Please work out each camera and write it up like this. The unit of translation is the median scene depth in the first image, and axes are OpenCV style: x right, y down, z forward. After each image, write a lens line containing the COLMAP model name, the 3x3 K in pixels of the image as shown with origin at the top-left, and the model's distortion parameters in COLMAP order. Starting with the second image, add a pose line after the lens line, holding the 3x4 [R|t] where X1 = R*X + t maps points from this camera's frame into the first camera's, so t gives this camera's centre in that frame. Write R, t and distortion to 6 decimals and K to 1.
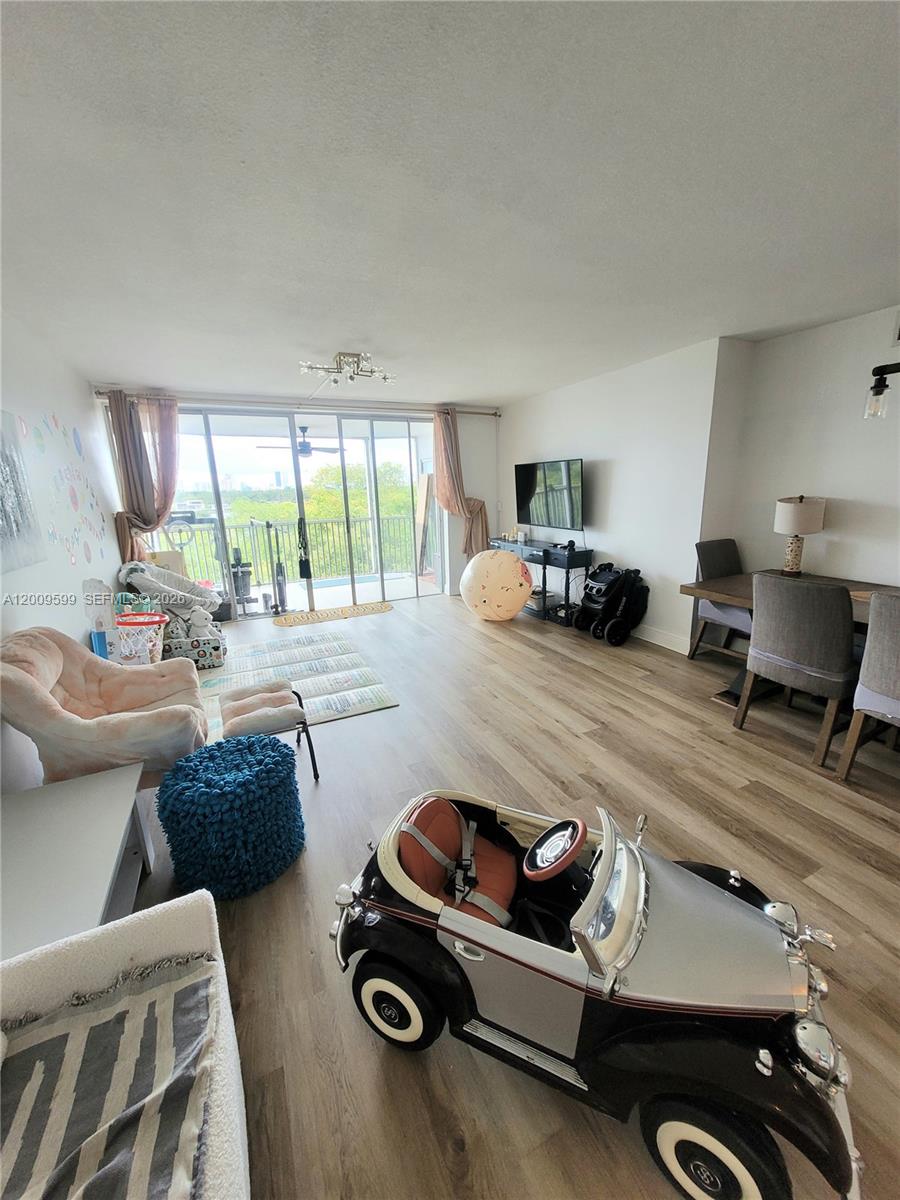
lens RADIAL K [[462.3, 0, 452.7], [0, 462.3, 604.1], [0, 0, 1]] dist [0.002476, 0.000135]
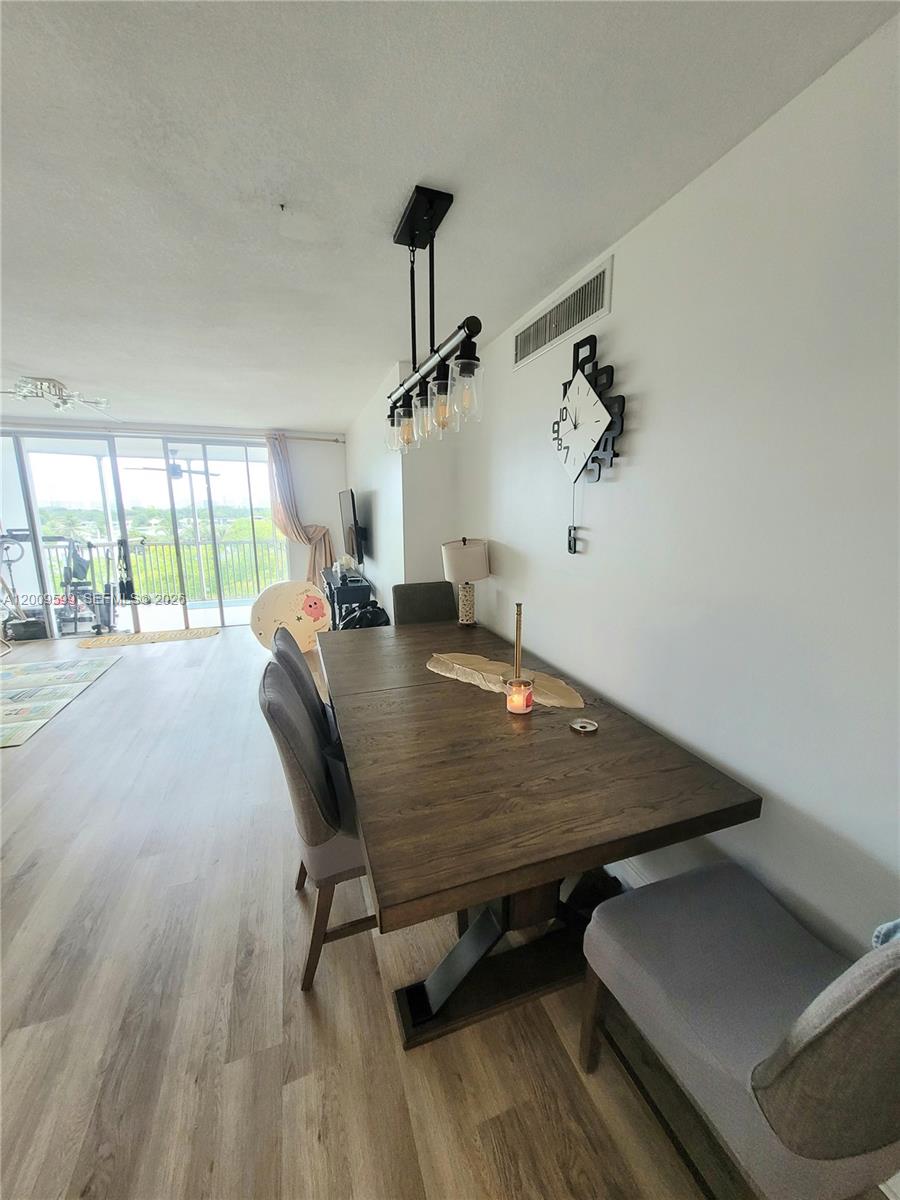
lens RADIAL K [[462.3, 0, 450.9], [0, 462.3, 602.4], [0, 0, 1]] dist [0.002476, 0.000135]
pose [[0.994658, 0.046841, -0.091987, 0.529086], [-0.051361, 0.997555, -0.047395, -0.044480], [0.089542, 0.051866, 0.994632, 0.086603]]
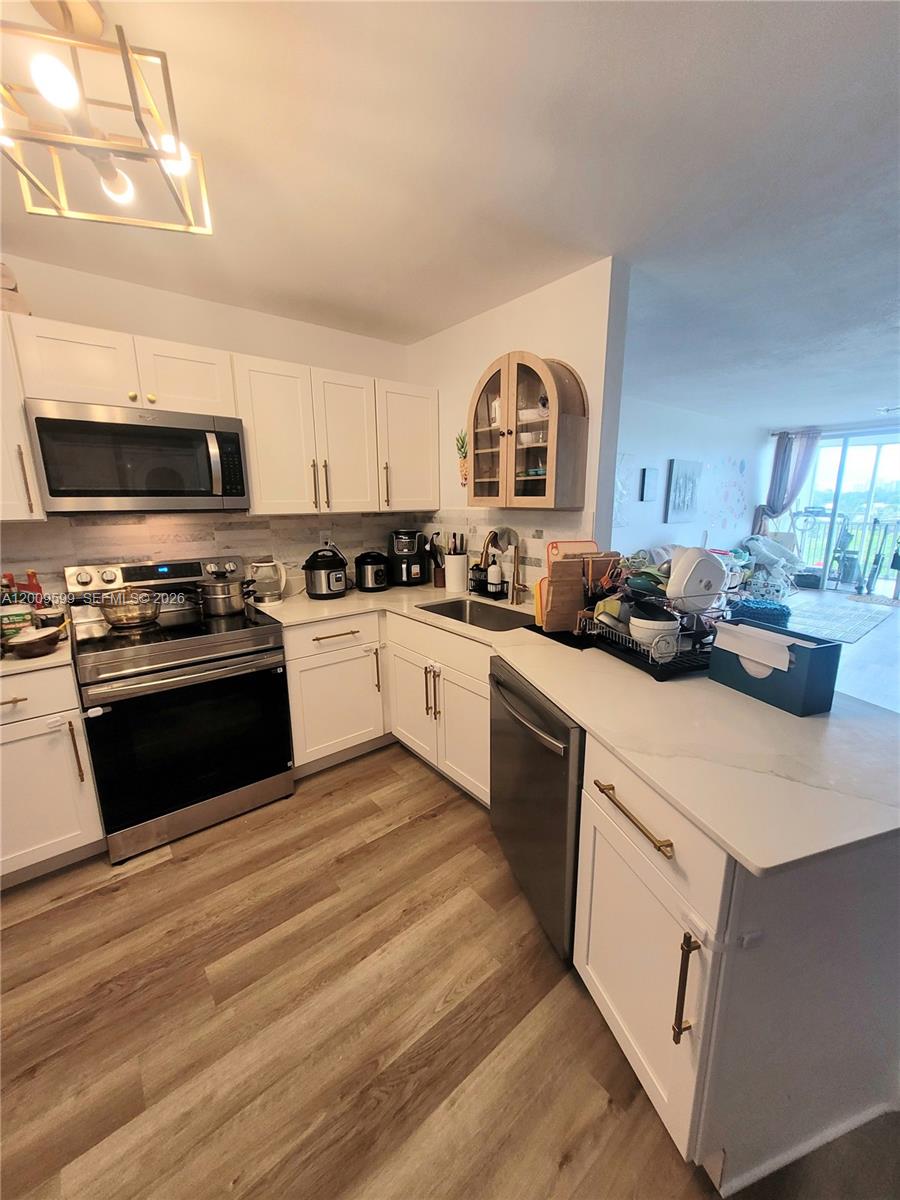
lens RADIAL K [[462.3, 0, 446.4], [0, 462.3, 604.0], [0, 0, 1]] dist [0.002476, 0.000135]
pose [[0.240535, 0.235509, -0.941636, 0.593678], [-0.230992, 0.956136, 0.180130, 0.092904], [0.942754, 0.174183, 0.284385, -0.428988]]
